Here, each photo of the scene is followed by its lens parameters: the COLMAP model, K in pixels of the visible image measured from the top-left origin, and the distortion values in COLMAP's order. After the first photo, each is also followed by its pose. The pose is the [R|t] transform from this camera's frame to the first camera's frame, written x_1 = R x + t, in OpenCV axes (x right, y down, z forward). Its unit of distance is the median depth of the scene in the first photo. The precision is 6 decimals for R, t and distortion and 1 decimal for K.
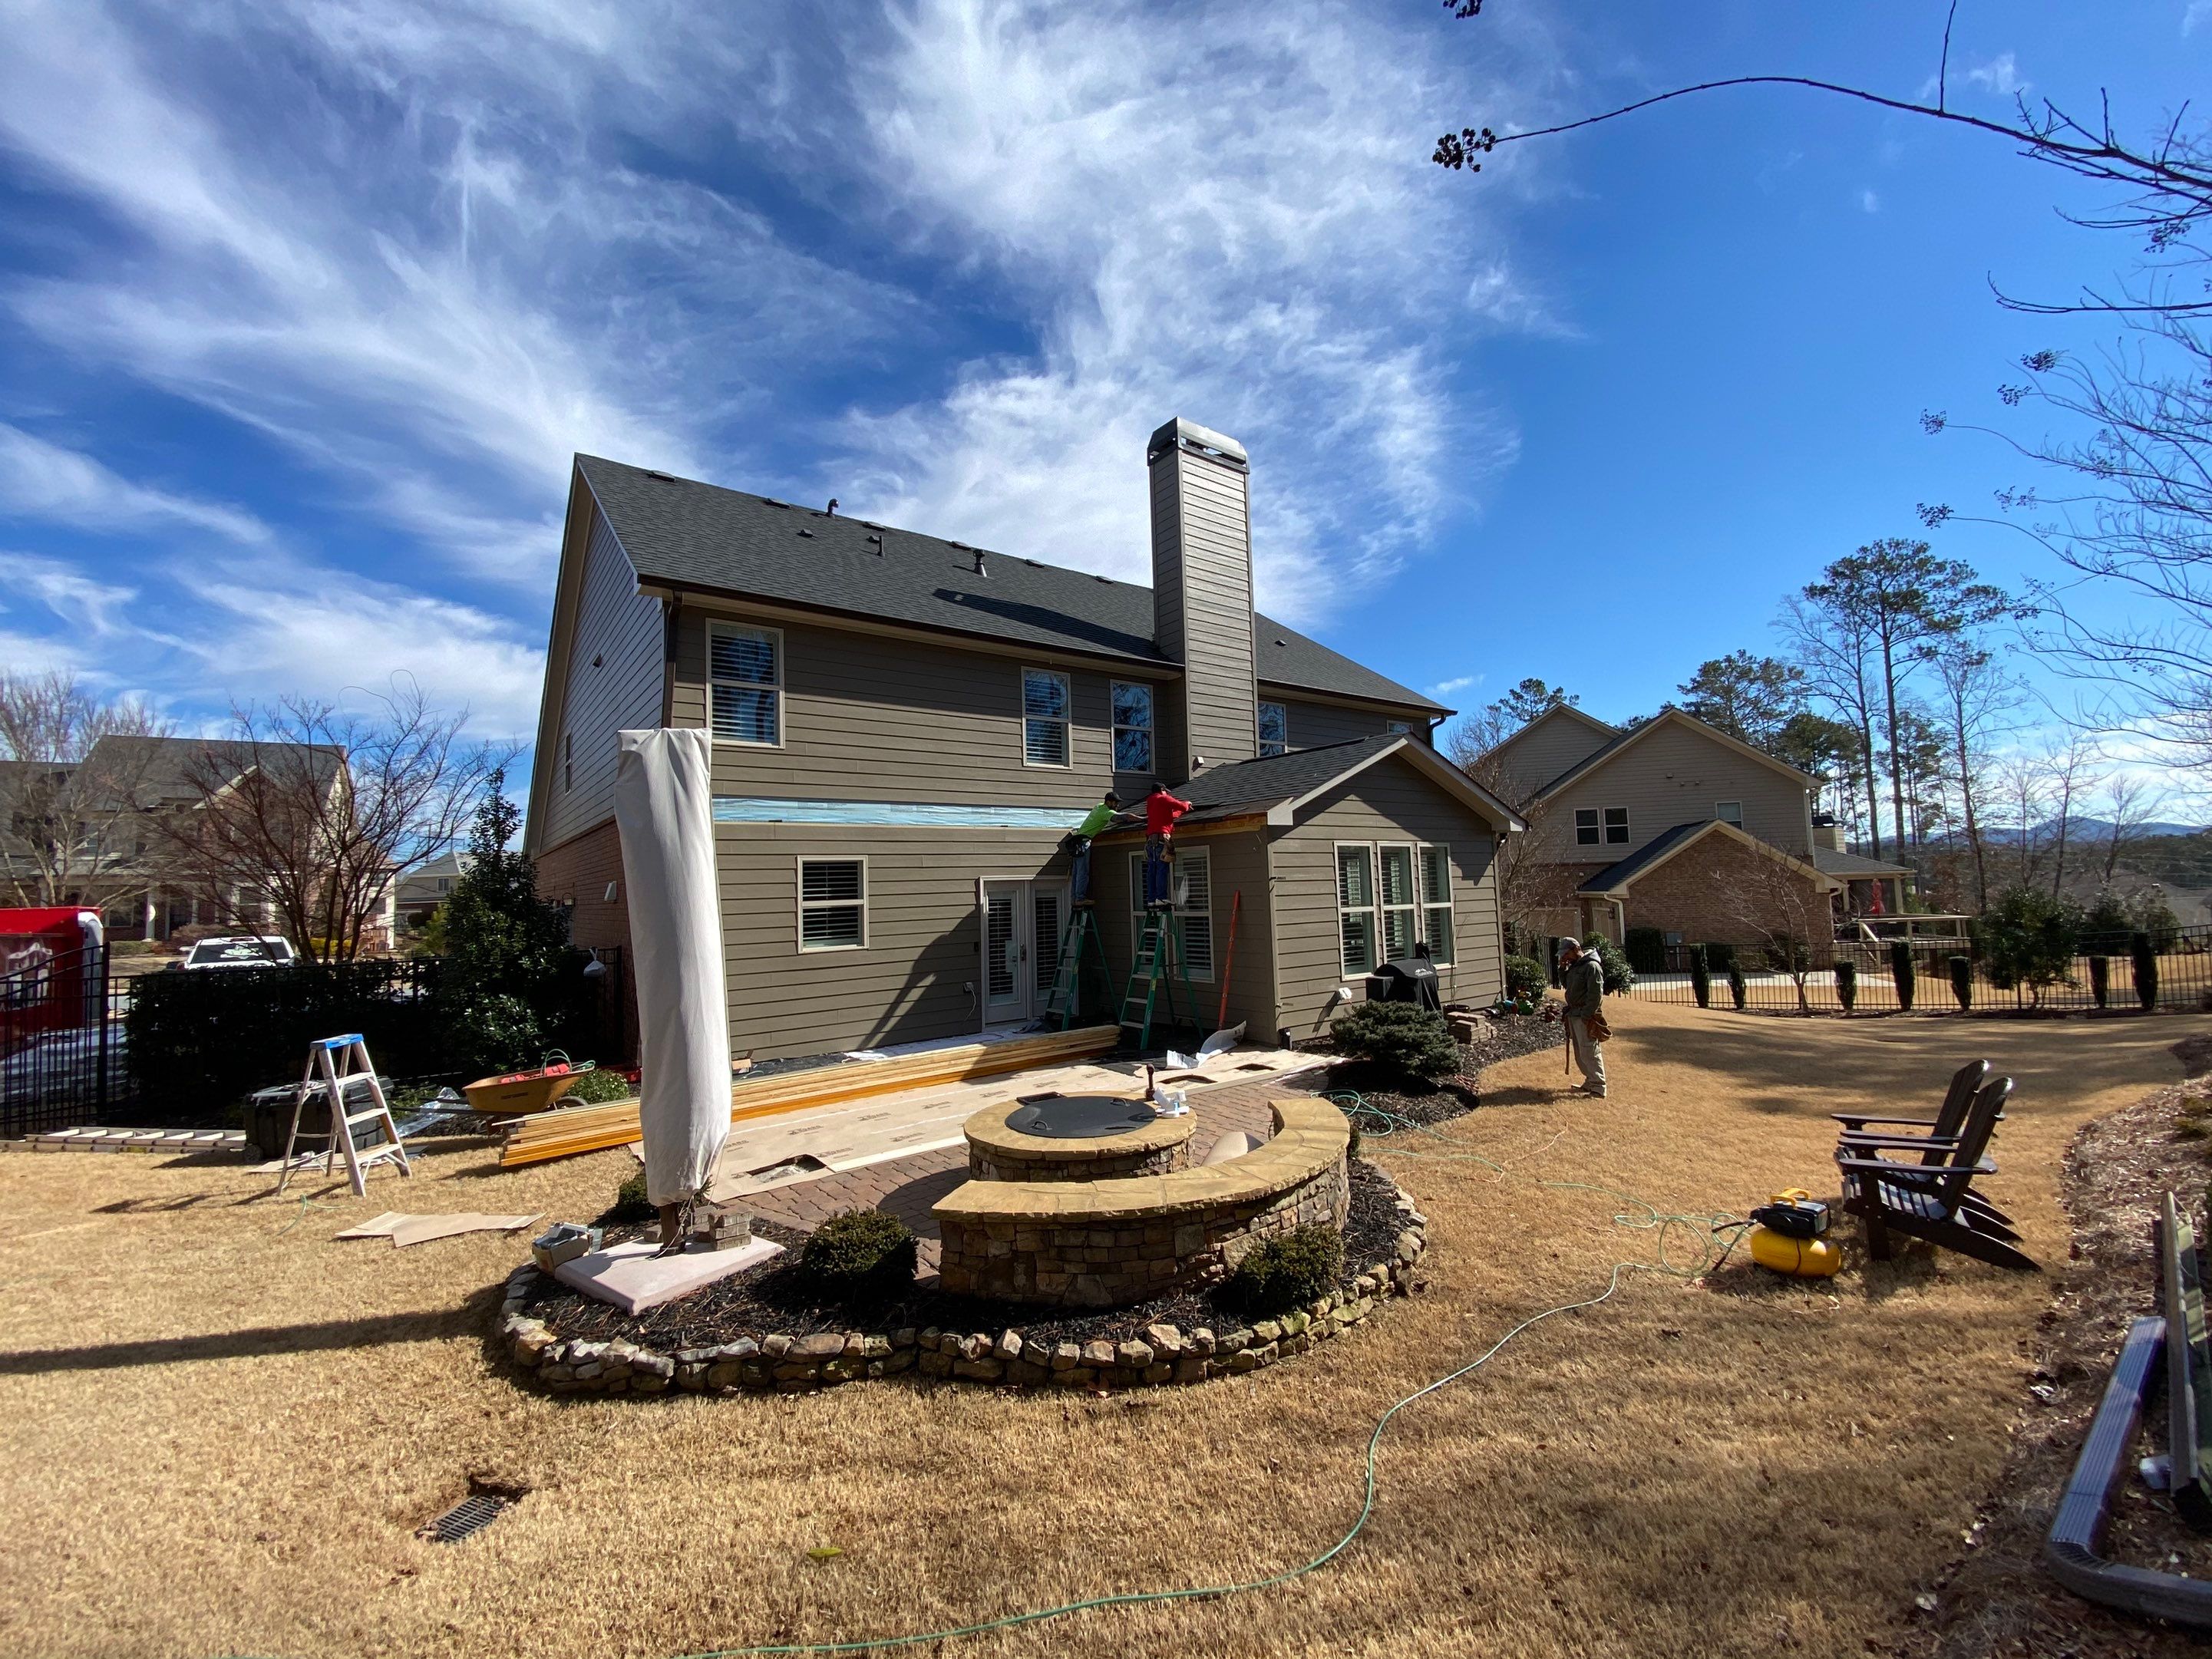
lens RADIAL K [[894.4, 0, 1110.3], [0, 894.4, 826.5], [0, 0, 1]] dist [-0.001341, -0.009607]
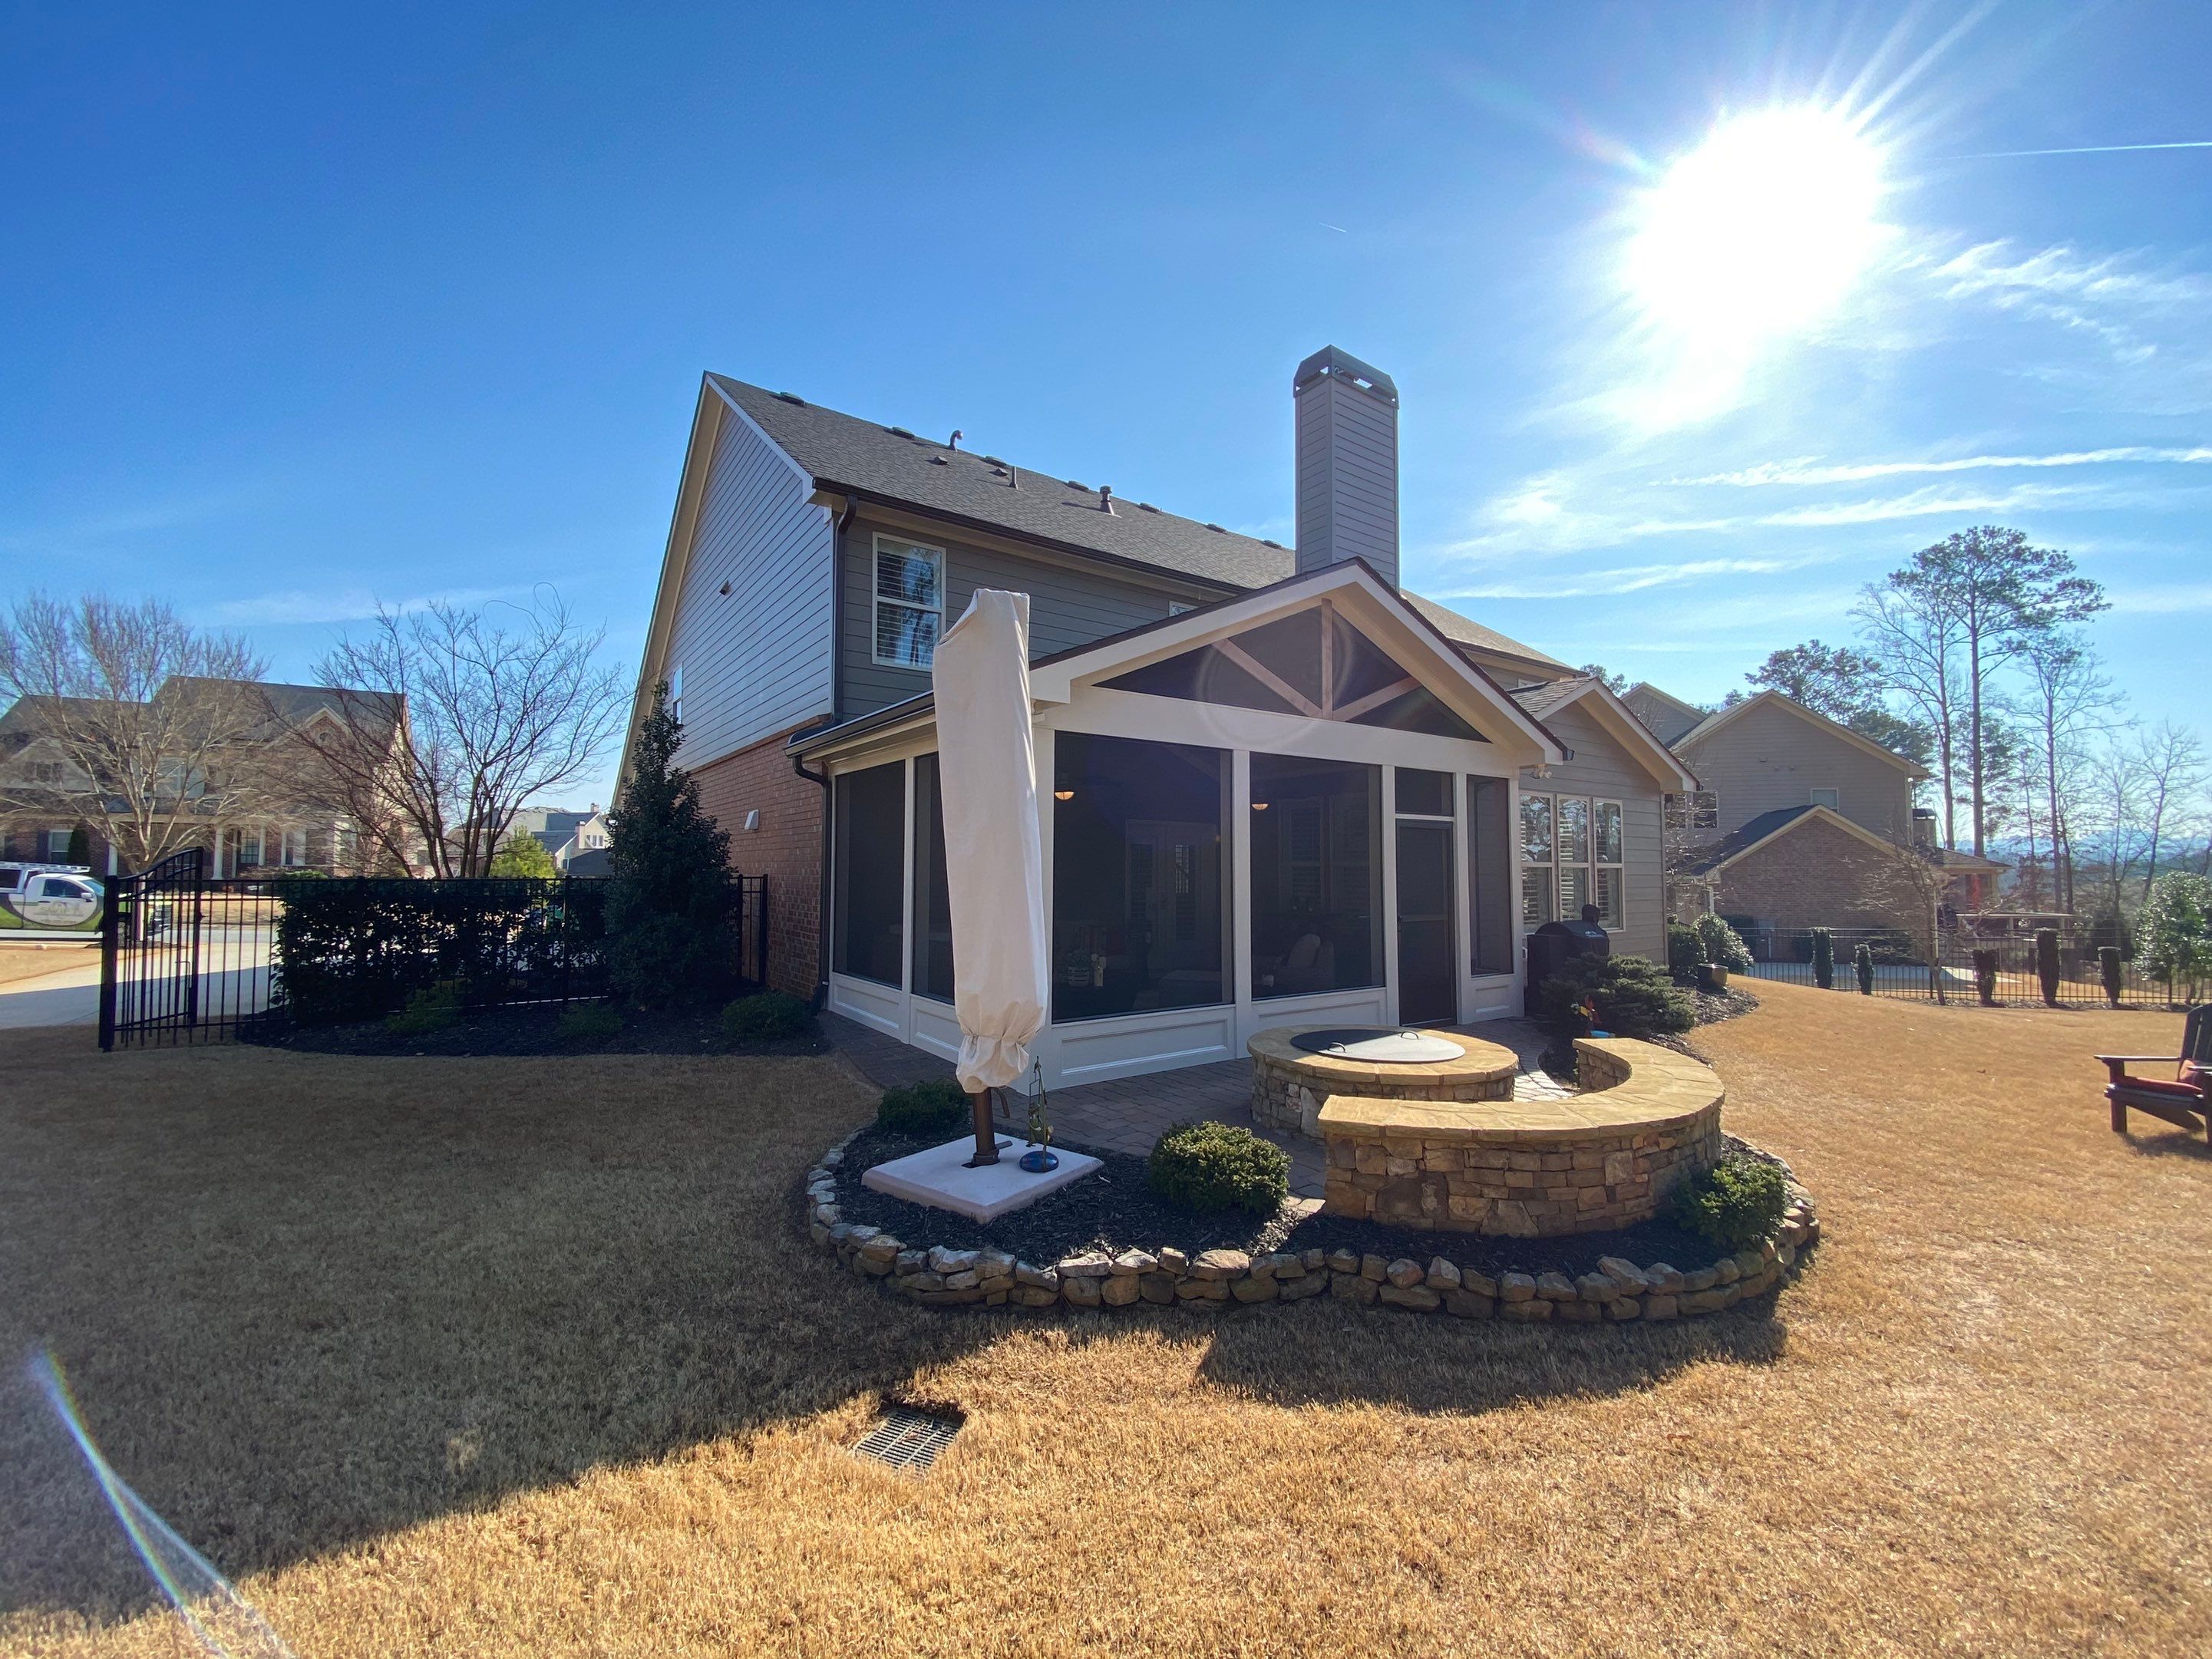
lens RADIAL K [[889.3, 0, 1101.5], [0, 889.3, 836.6], [0, 0, 1]] dist [0.002086, -0.014840]
pose [[0.998920, 0.034063, -0.031590, -0.131275], [-0.033003, 0.998894, 0.033501, 0.041010], [0.032696, -0.032422, 0.998939, 0.040195]]
